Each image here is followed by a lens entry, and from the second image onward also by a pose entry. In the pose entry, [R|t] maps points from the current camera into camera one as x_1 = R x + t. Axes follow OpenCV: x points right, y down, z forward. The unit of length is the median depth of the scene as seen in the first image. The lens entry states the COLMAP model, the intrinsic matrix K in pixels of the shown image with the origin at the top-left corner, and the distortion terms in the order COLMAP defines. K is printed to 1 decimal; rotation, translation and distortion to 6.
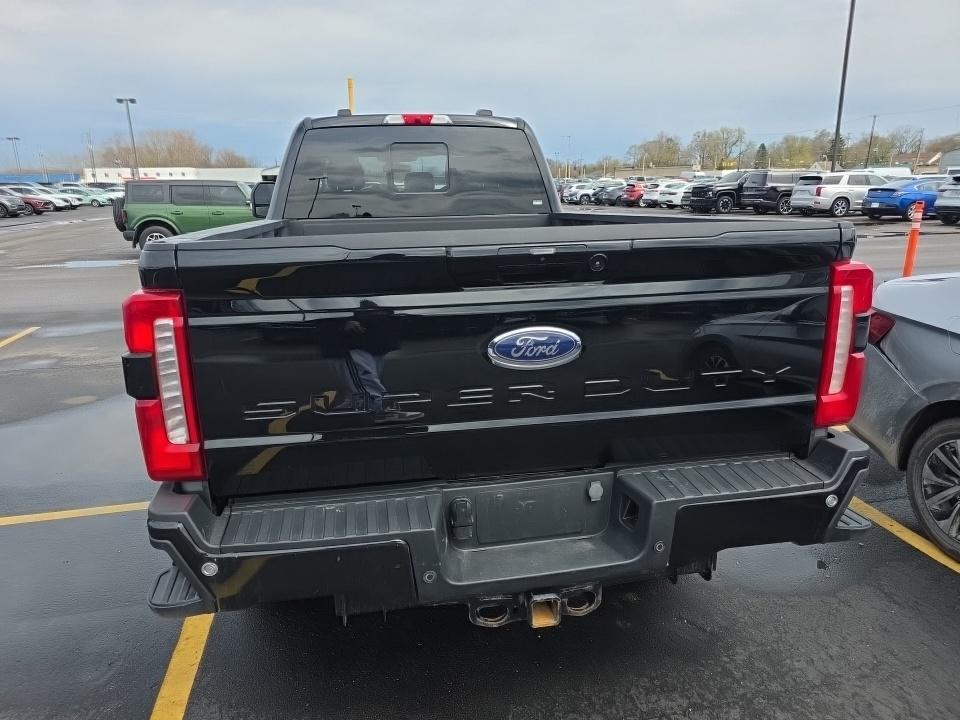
lens RADIAL K [[653.3, 0, 471.2], [0, 653.3, 362.3], [0, 0, 1]] dist [0.046455, -0.034749]
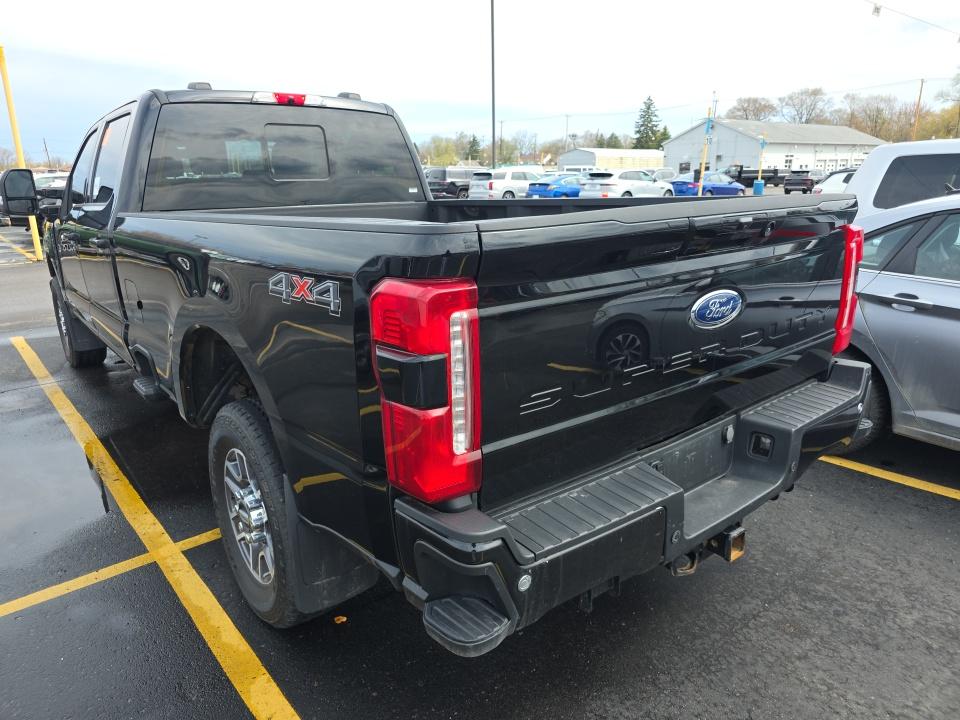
lens RADIAL K [[653.3, 0, 475.4], [0, 653.3, 358.1], [0, 0, 1]] dist [0.046455, -0.034749]
pose [[0.880220, -0.125683, 0.457620, -0.598822], [0.125482, 0.991612, 0.030980, -0.020293], [-0.457675, 0.030153, 0.888608, 0.159845]]
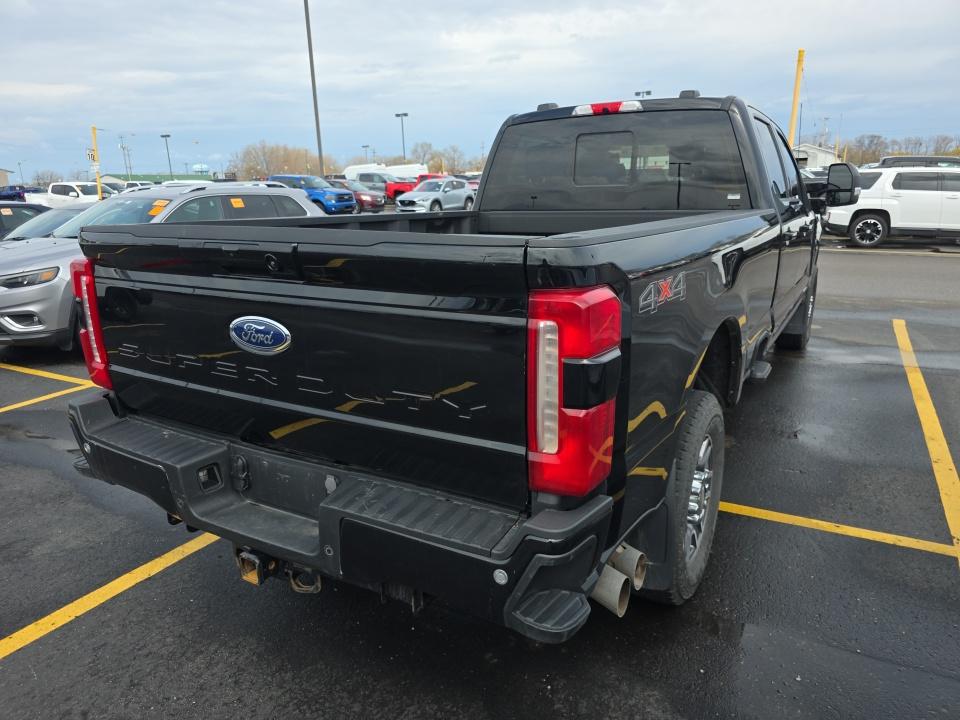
lens RADIAL K [[653.3, 0, 475.2], [0, 653.3, 361.9], [0, 0, 1]] dist [0.046455, -0.034749]
pose [[0.763618, 0.175963, -0.621228, 0.831623], [-0.162472, 0.983555, 0.078881, -0.096076], [0.624892, 0.040697, 0.779649, 0.279823]]
